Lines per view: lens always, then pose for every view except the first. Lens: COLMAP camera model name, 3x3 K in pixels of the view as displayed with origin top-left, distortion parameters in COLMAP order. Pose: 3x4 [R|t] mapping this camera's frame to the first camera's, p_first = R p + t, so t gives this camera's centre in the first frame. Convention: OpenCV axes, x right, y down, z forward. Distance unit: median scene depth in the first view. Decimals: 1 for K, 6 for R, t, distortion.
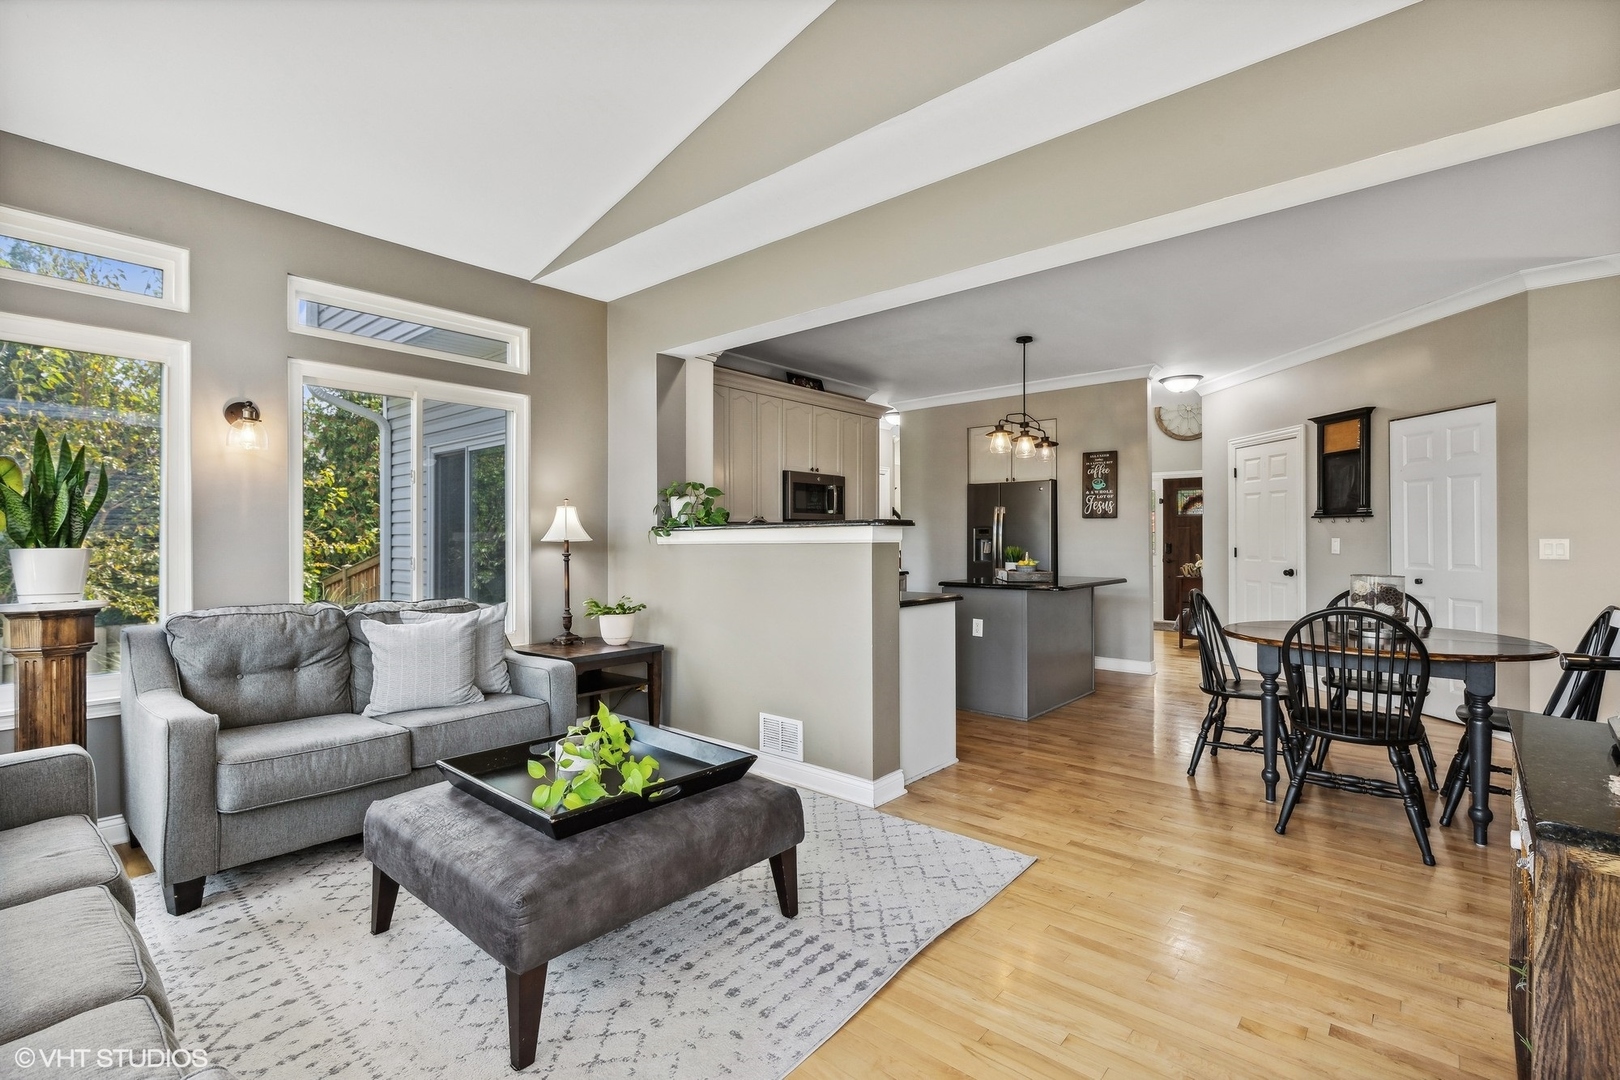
lens RADIAL K [[743.9, 0, 757.4], [0, 743.9, 530.0], [0, 0, 1]] dist [-0.003413, -0.000382]
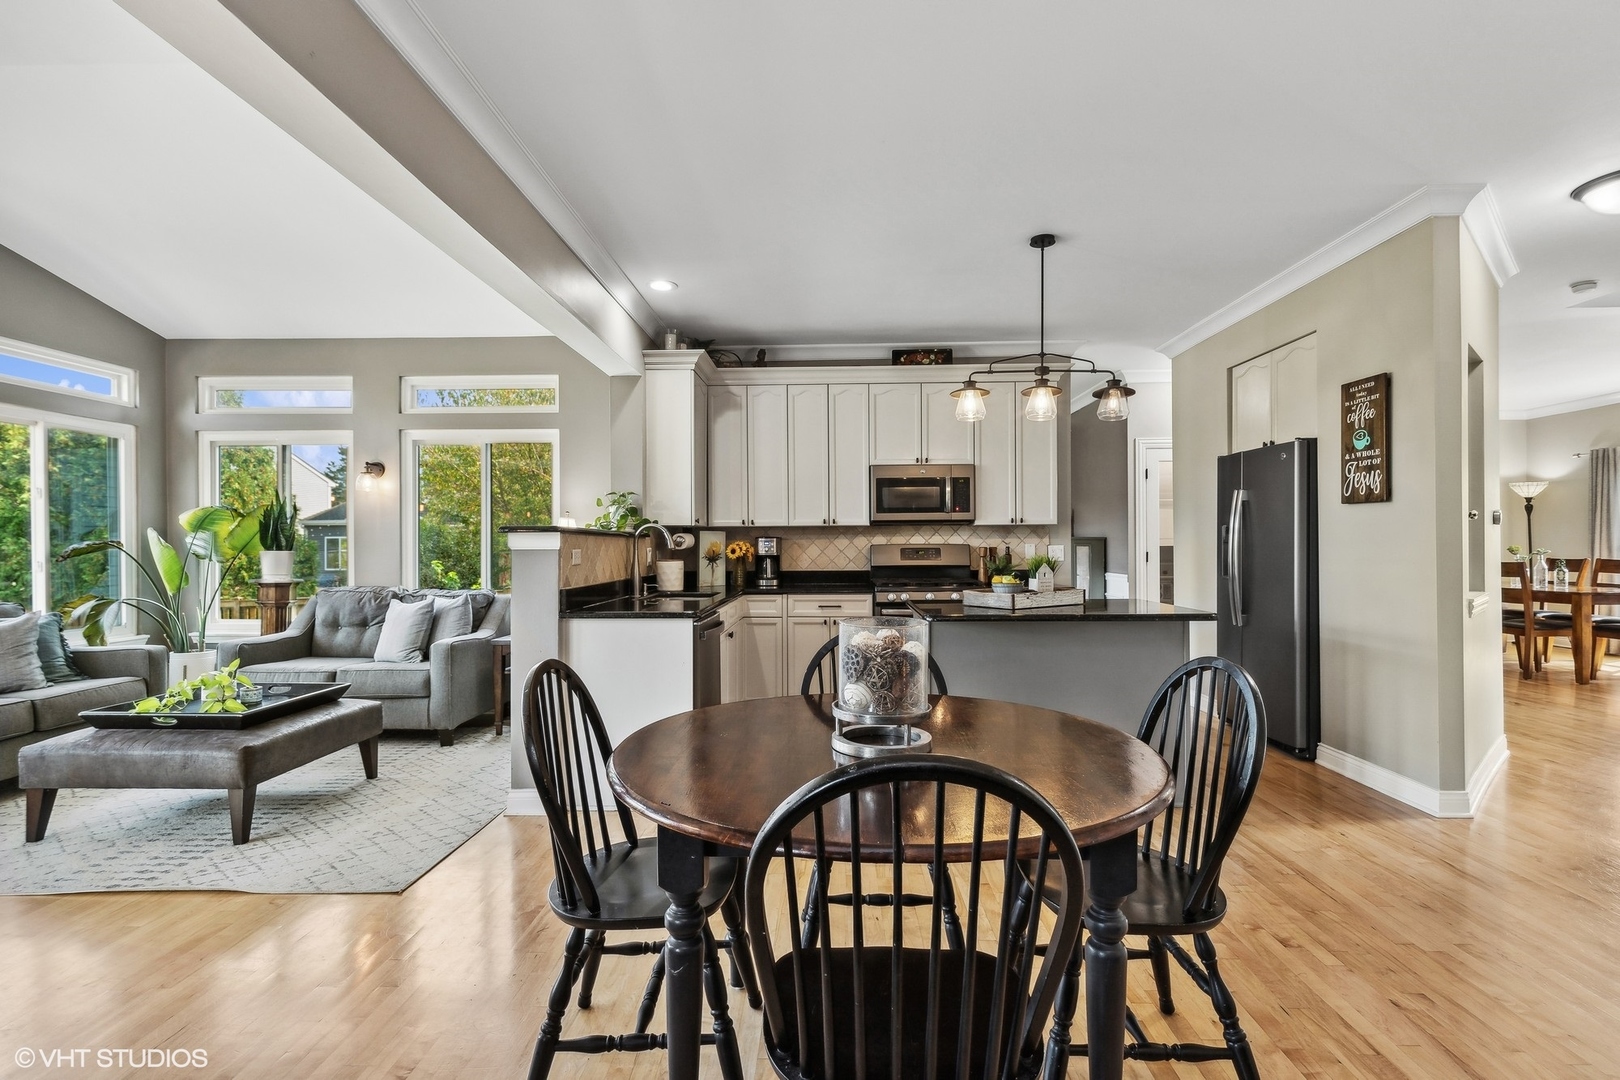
lens RADIAL K [[743.9, 0, 805.9], [0, 743.9, 546.7], [0, 0, 1]] dist [-0.003413, -0.000382]
pose [[0.651333, 0.003342, -0.758785, 0.725920], [0.016002, 0.999707, 0.018139, -0.000020], [0.758623, -0.023957, 0.651089, 0.404803]]
